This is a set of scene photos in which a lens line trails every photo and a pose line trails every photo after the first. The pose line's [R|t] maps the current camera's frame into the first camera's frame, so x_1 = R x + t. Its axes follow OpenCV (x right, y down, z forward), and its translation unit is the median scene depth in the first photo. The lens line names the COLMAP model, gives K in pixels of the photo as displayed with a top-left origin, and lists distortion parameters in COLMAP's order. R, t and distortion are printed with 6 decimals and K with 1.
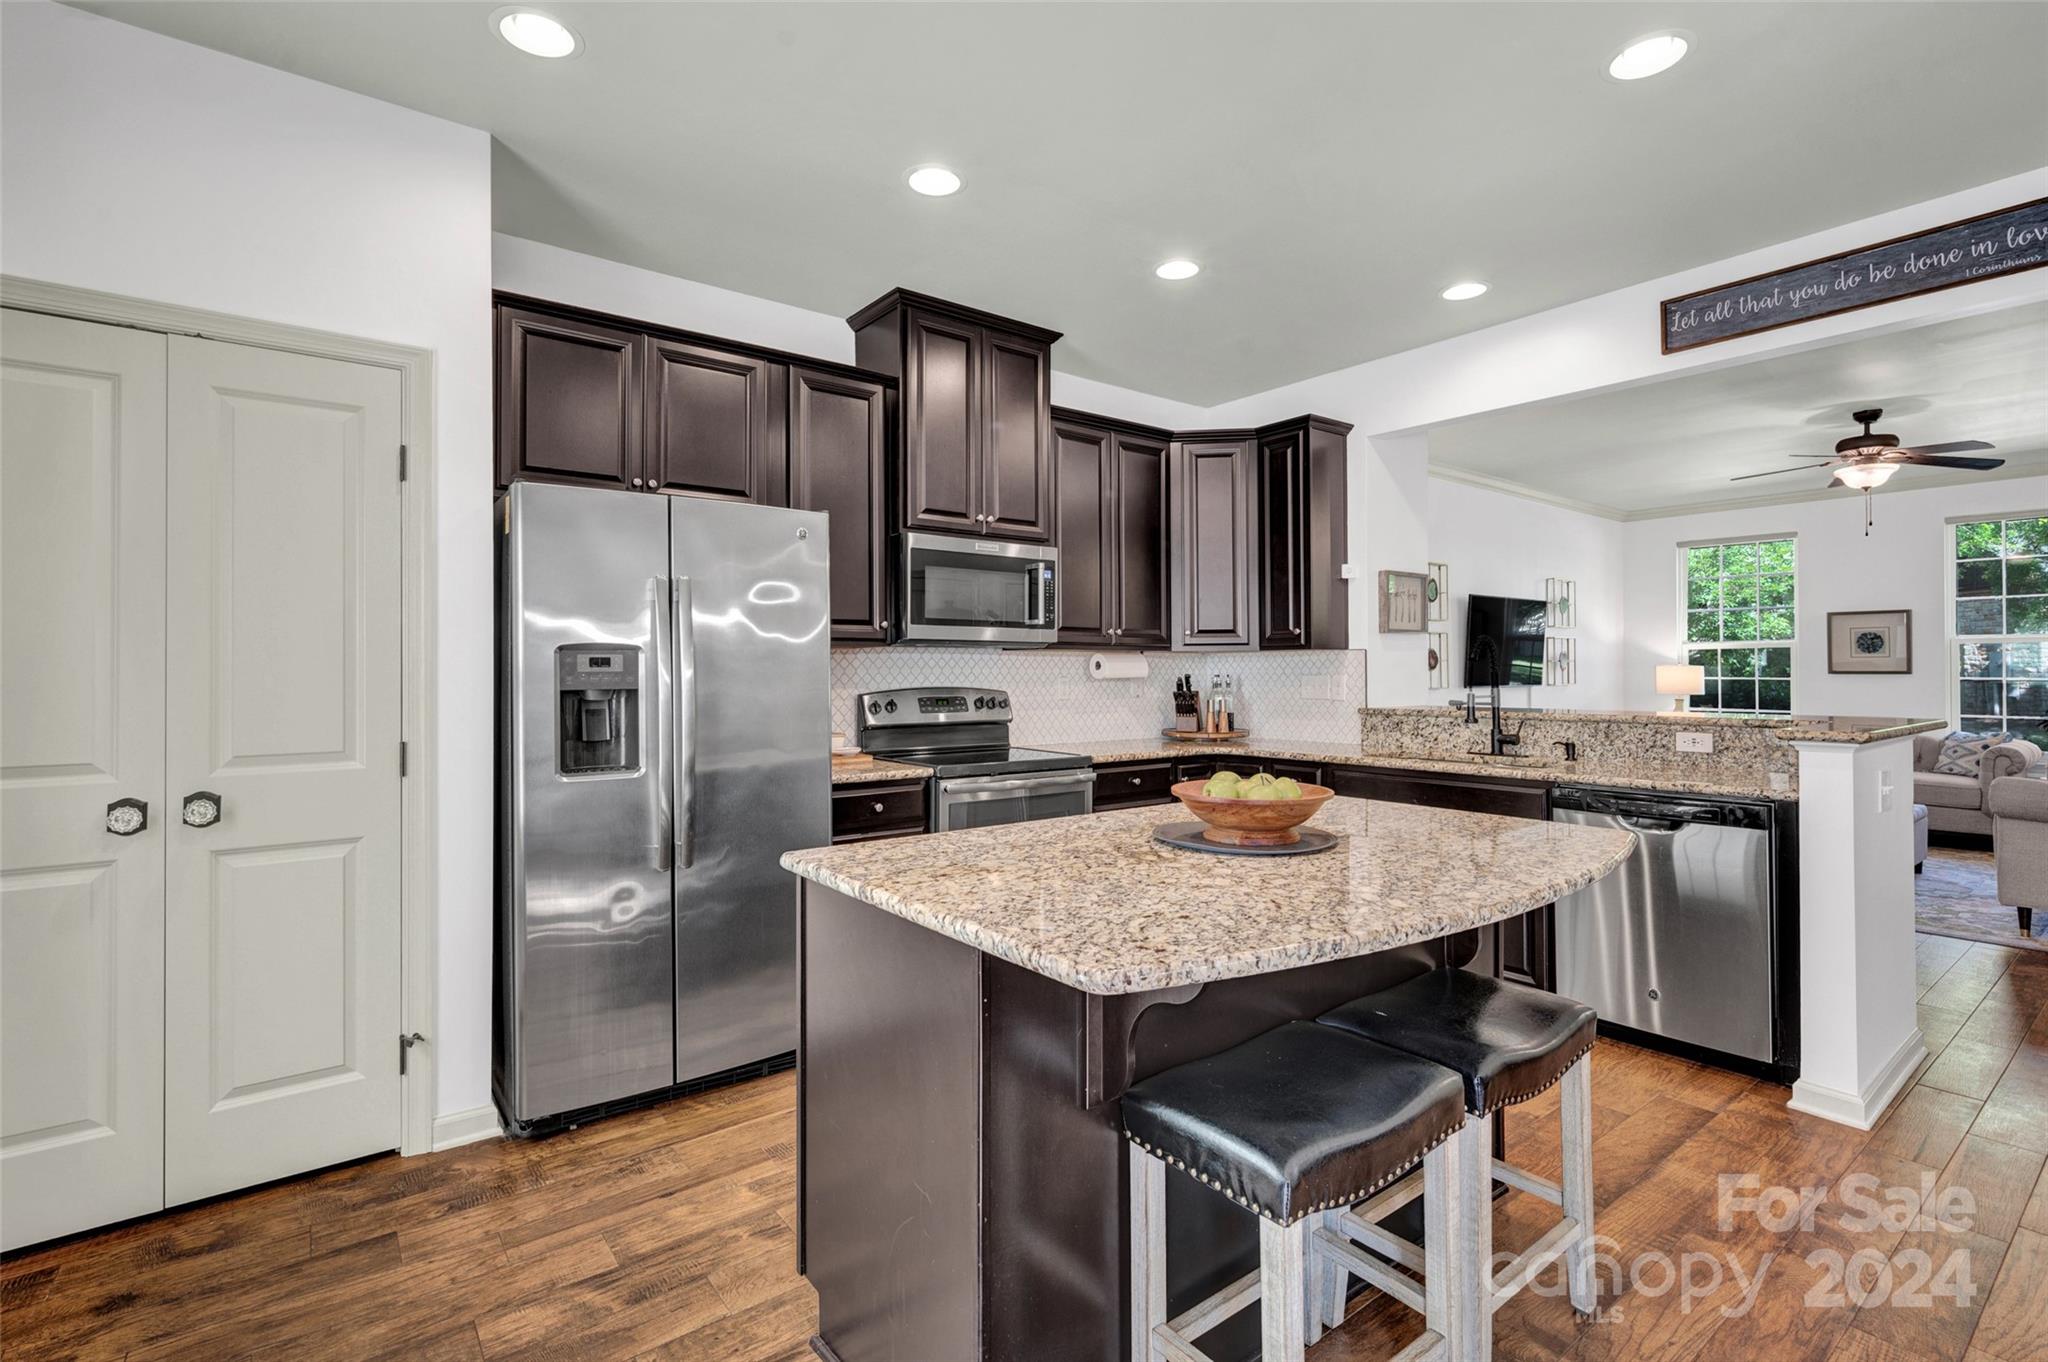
lens RADIAL K [[937.9, 0, 1031.0], [0, 937.9, 668.8], [0, 0, 1]] dist [-0.003785, -0.000557]
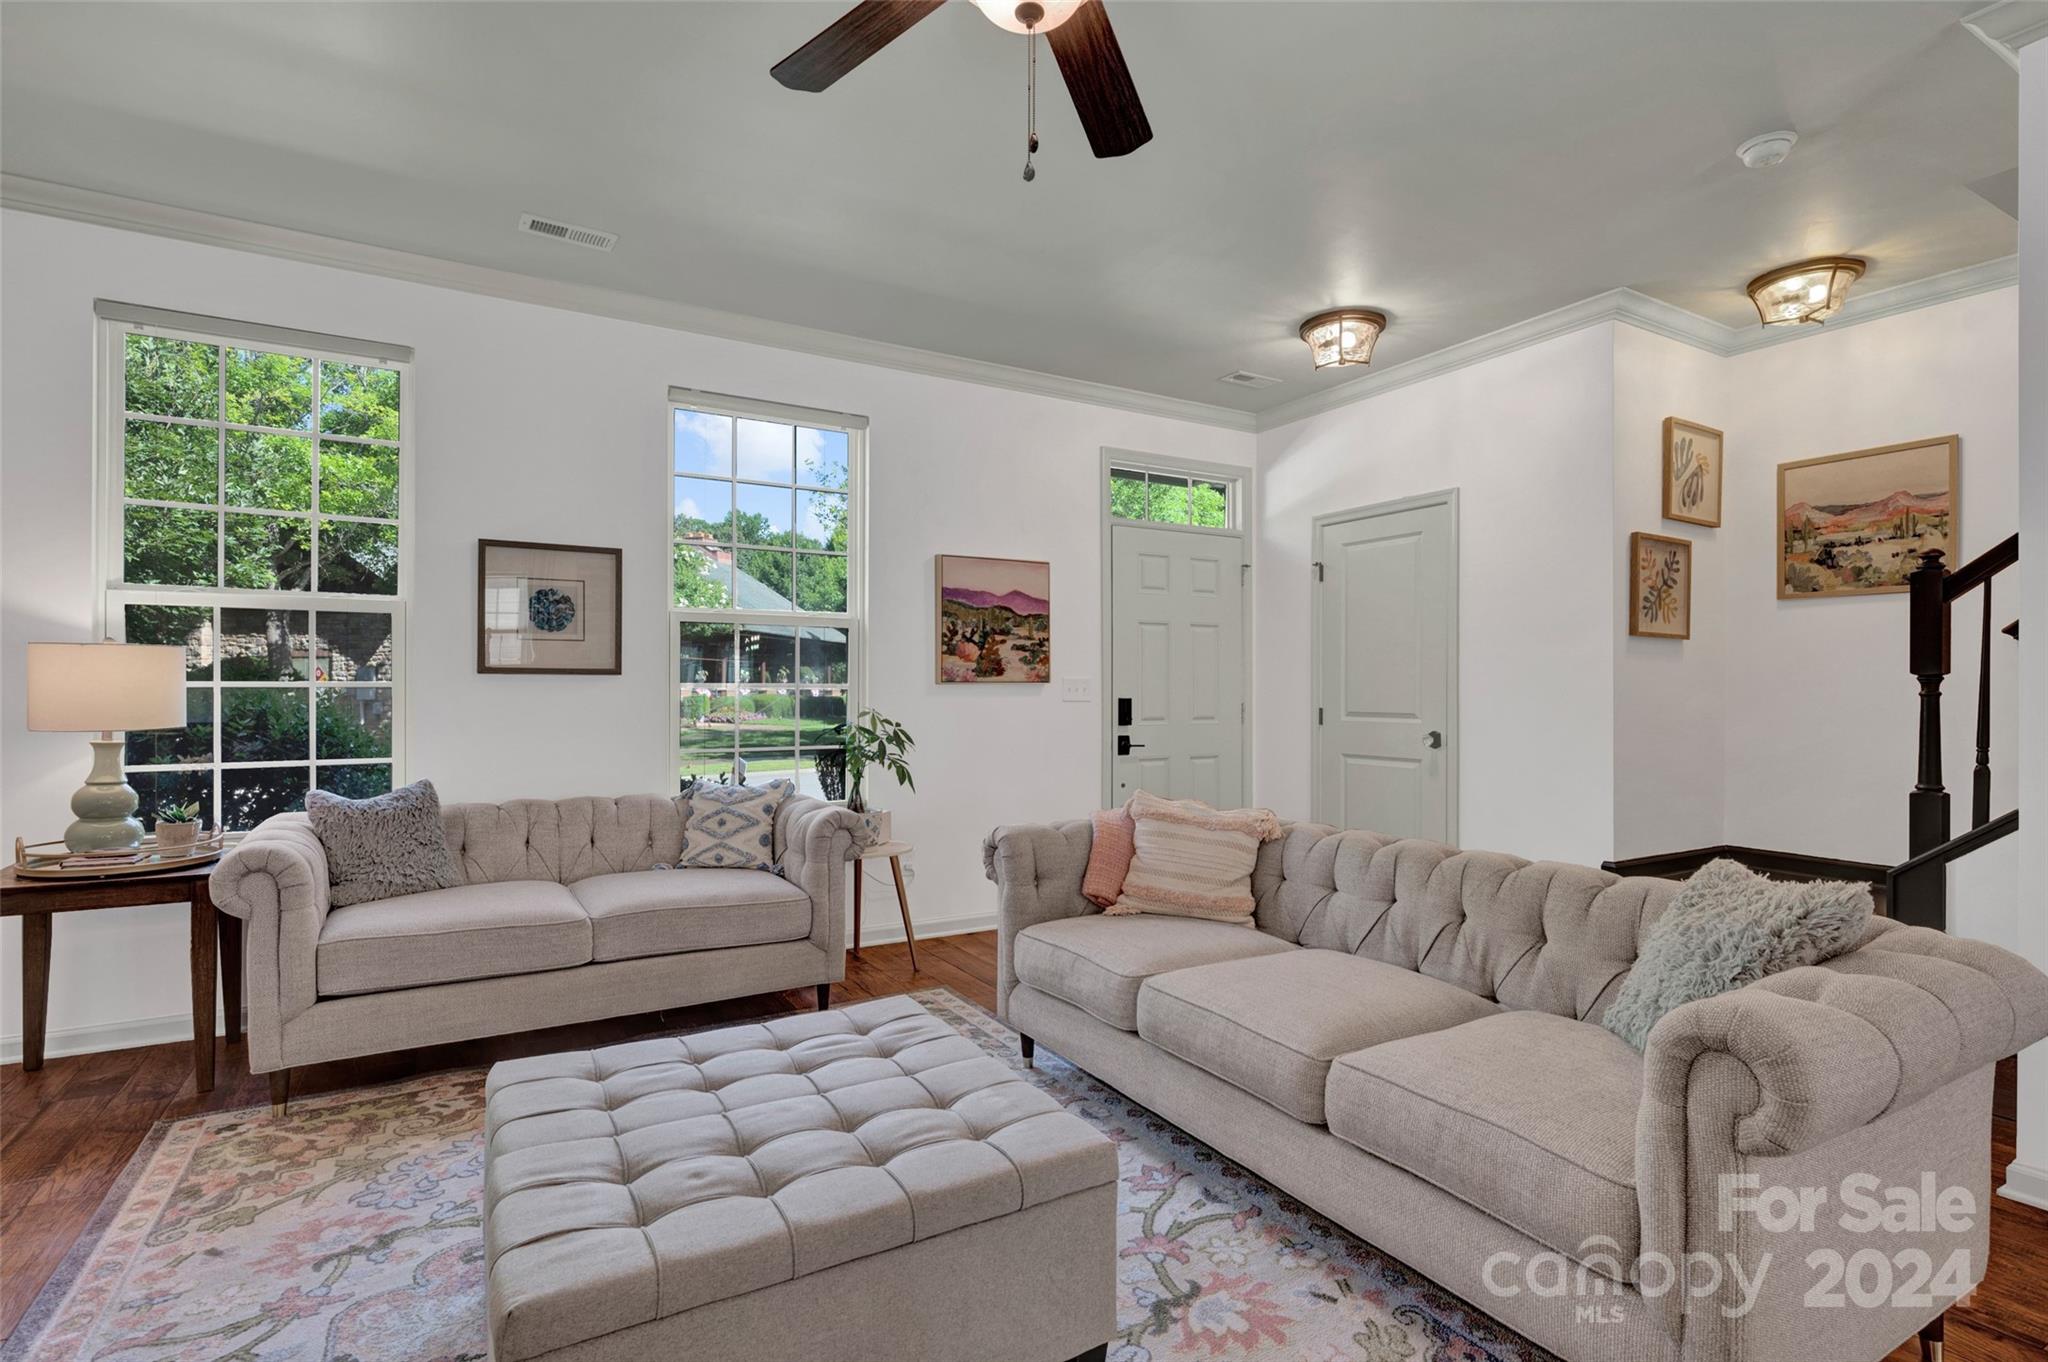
lens RADIAL K [[994.8, 0, 1020.8], [0, 994.8, 689.2], [0, 0, 1]] dist [-0.000170, 0.000155]
pose [[0.143388, 0.003397, 0.989661, 0.758446], [-0.002938, 0.999991, -0.003007, 0.025179], [-0.989662, -0.002476, 0.143397, 1.230922]]
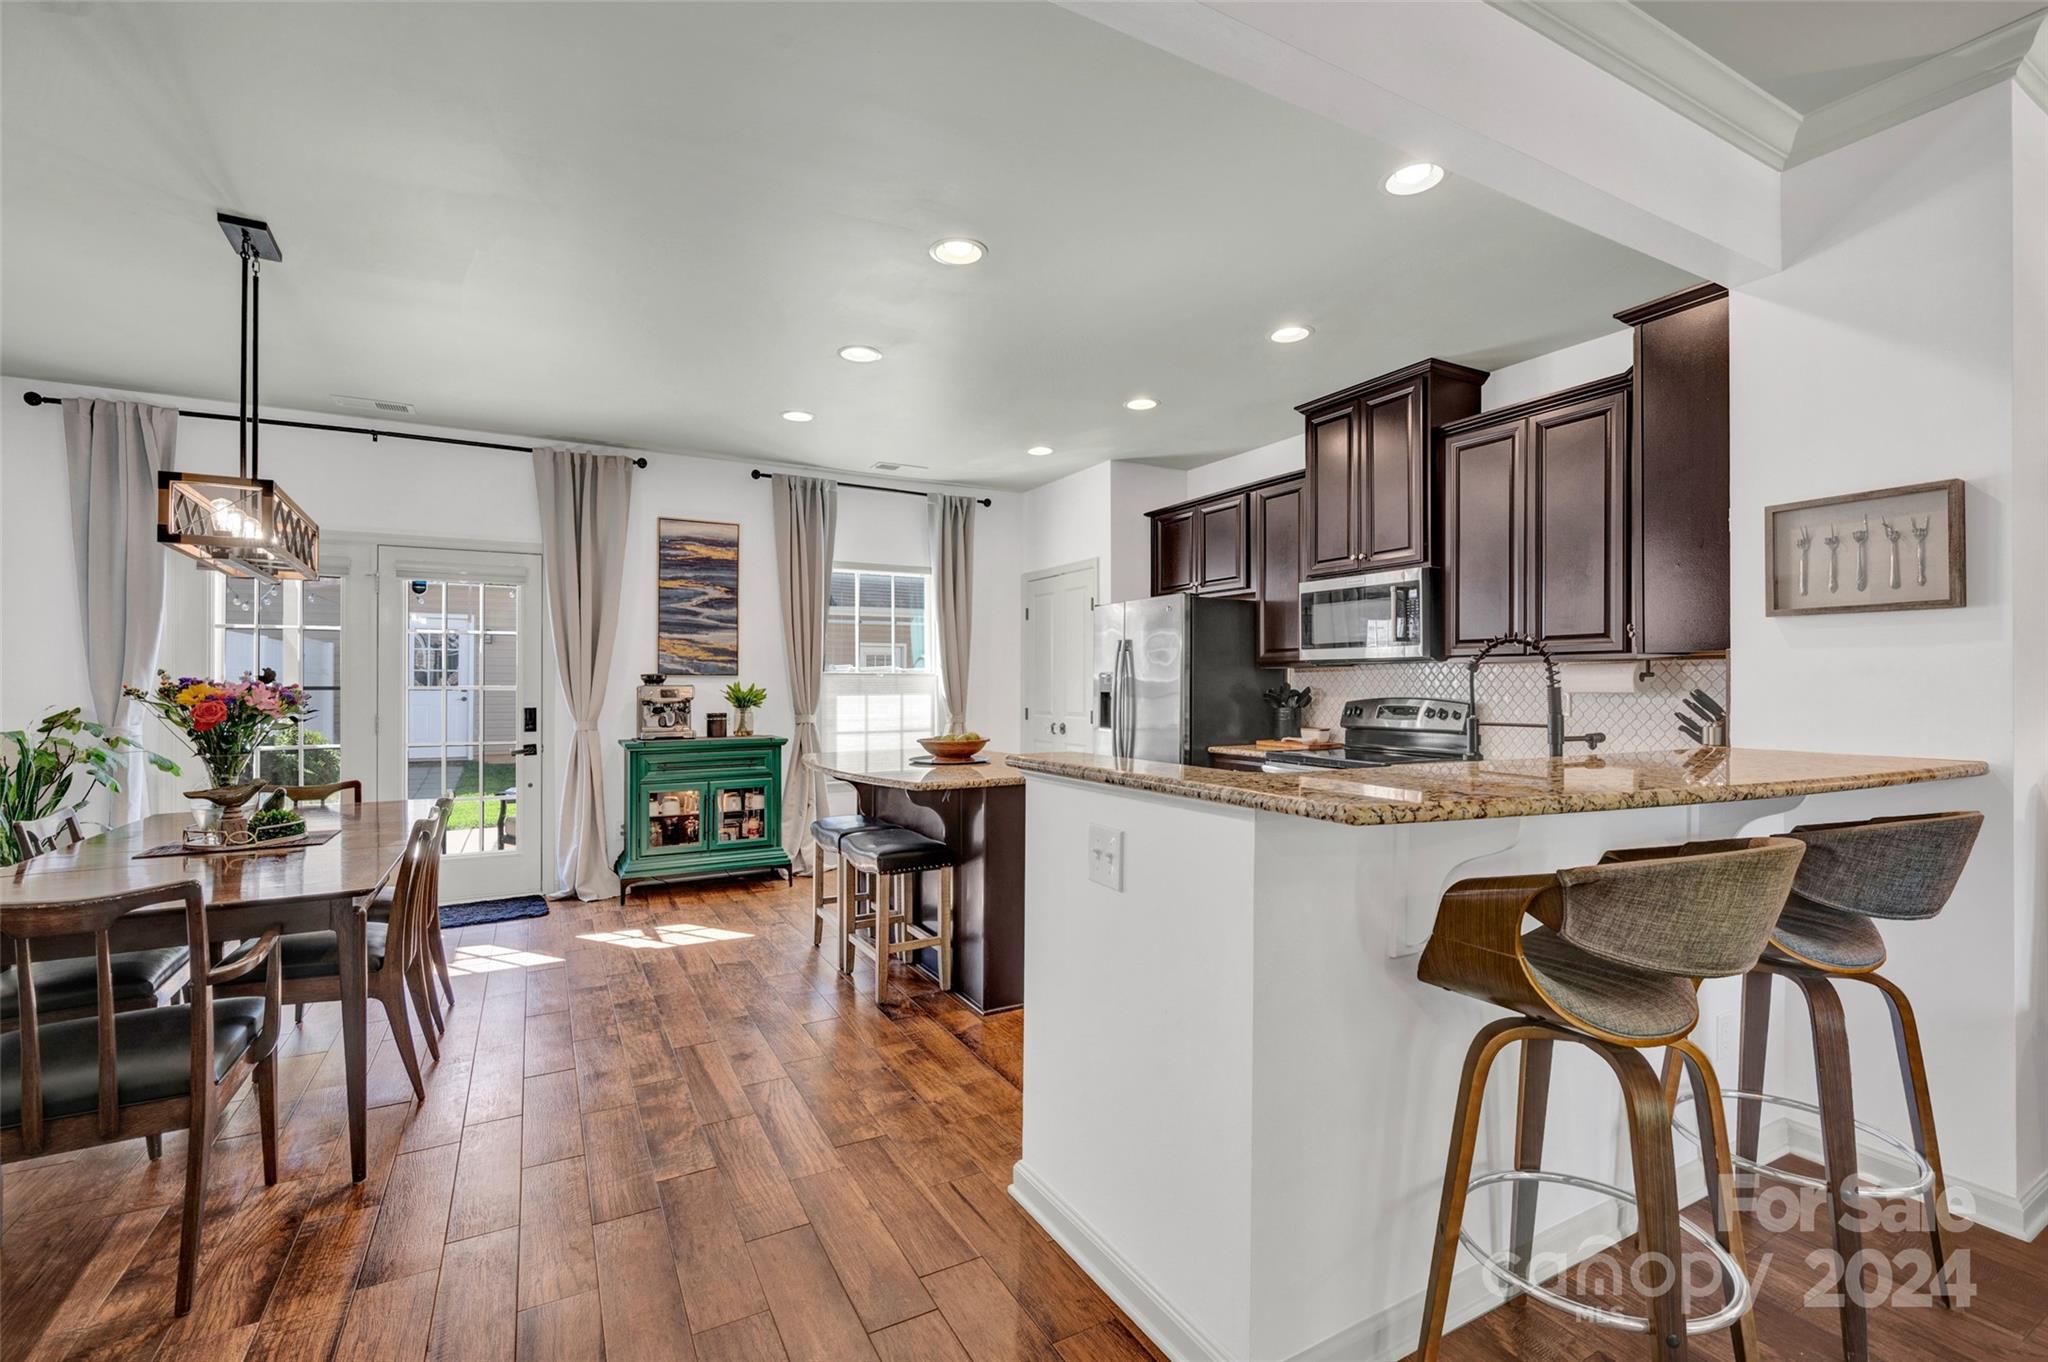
lens RADIAL K [[900.2, 0, 1017.4], [0, 900.2, 677.9], [0, 0, 1]] dist [0.001130, -0.000010]
pose [[-0.160240, -0.004309, -0.987069, 1.083975], [0.001193, 0.999989, -0.004559, -0.001103], [0.987077, -0.001908, -0.160233, 0.708059]]
